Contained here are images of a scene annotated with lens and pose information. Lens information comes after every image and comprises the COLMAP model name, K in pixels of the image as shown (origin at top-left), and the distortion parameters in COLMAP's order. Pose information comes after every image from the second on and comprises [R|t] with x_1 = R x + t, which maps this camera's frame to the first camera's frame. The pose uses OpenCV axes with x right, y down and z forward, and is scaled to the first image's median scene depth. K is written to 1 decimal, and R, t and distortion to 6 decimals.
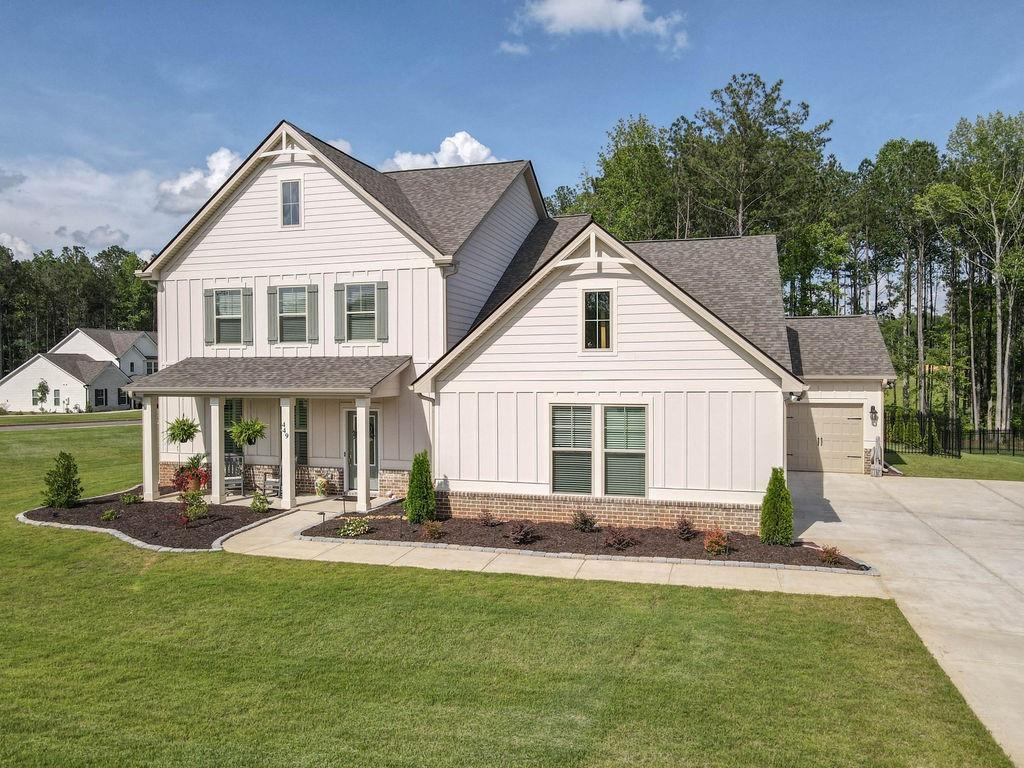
lens RADIAL K [[752.3, 0, 513.1], [0, 752.3, 382.9], [0, 0, 1]] dist [0.000625, 0.016662]
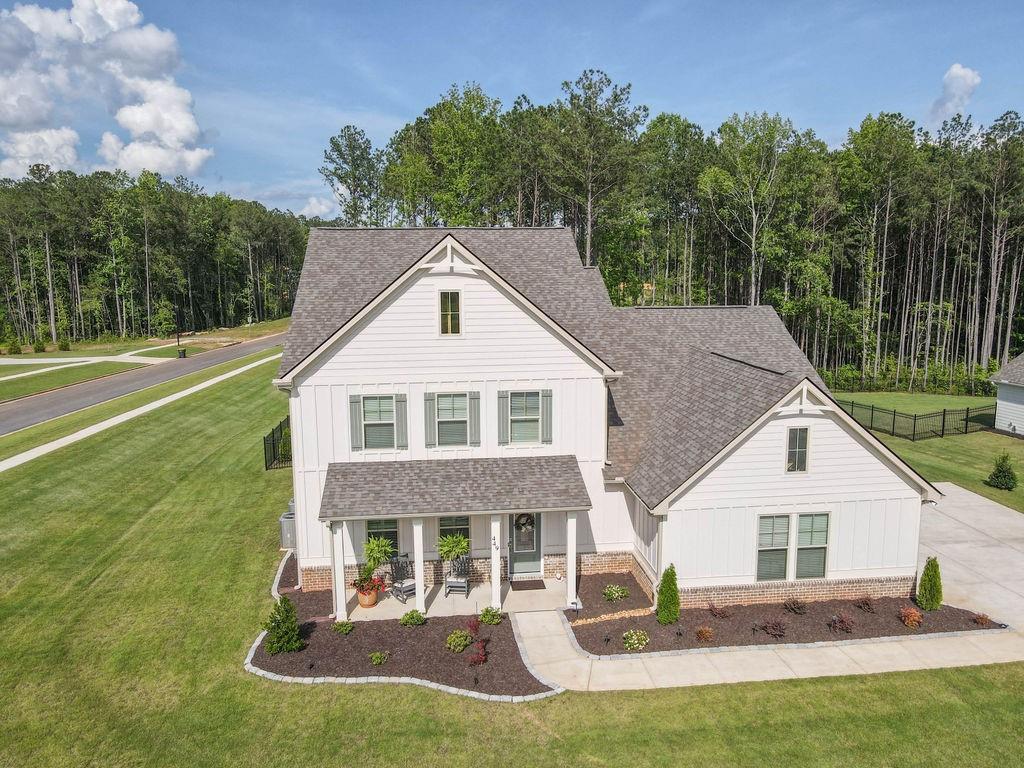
lens RADIAL K [[752.3, 0, 513.0], [0, 752.3, 385.4], [0, 0, 1]] dist [0.000625, 0.016662]
pose [[0.920843, -0.061882, 0.384991, -0.676541], [0.010961, 0.991045, 0.133081, -0.303580], [-0.389779, -0.118327, 0.913275, 0.026454]]
